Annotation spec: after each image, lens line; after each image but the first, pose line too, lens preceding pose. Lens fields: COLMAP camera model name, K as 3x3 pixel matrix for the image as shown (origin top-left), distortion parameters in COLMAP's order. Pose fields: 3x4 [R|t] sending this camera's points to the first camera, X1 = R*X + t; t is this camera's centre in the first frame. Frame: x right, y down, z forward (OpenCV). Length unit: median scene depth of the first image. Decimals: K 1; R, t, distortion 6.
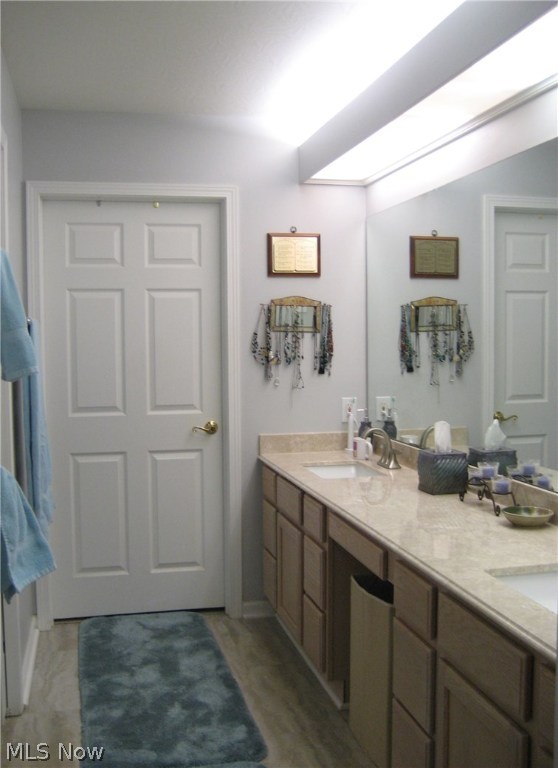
lens RADIAL K [[821.6, 0, 275.9], [0, 821.6, 381.9], [0, 0, 1]] dist [-0.086179, 0.000000]
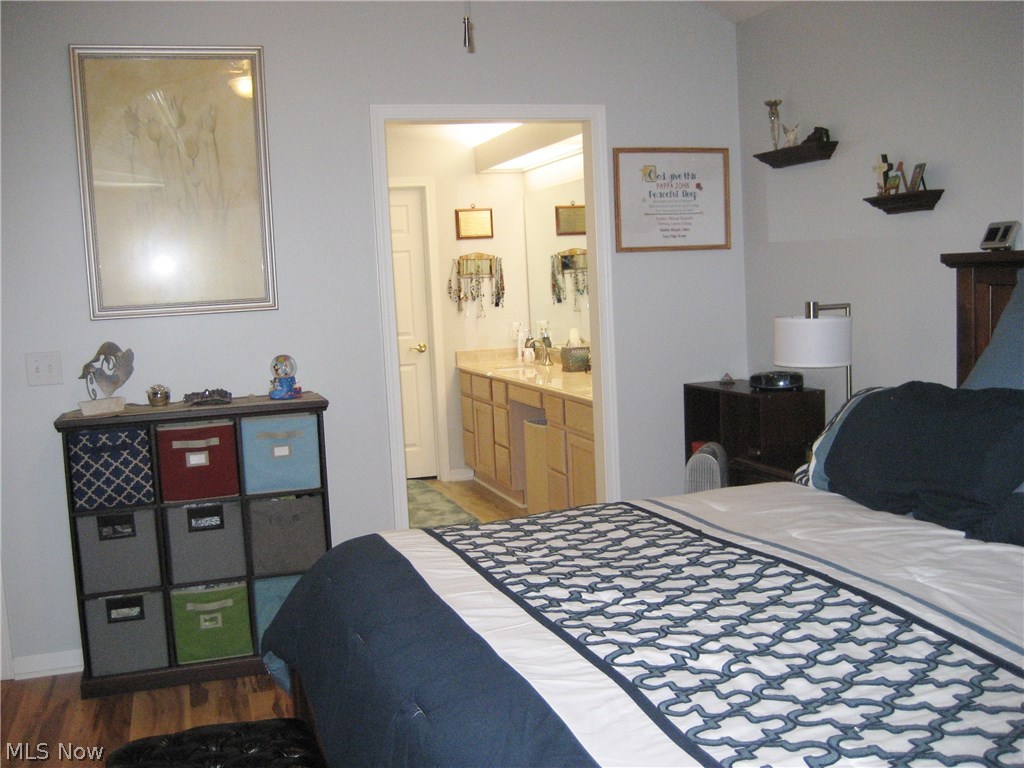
lens RADIAL K [[1100.9, 0, 510.8], [0, 1100.9, 387.7], [0, 0, 1]] dist [-0.080662, 0.000000]
pose [[0.995415, -0.049855, 0.081631, -0.085083], [0.046307, 0.997922, 0.044803, 0.047058], [-0.083695, -0.040817, 0.995655, -0.920292]]
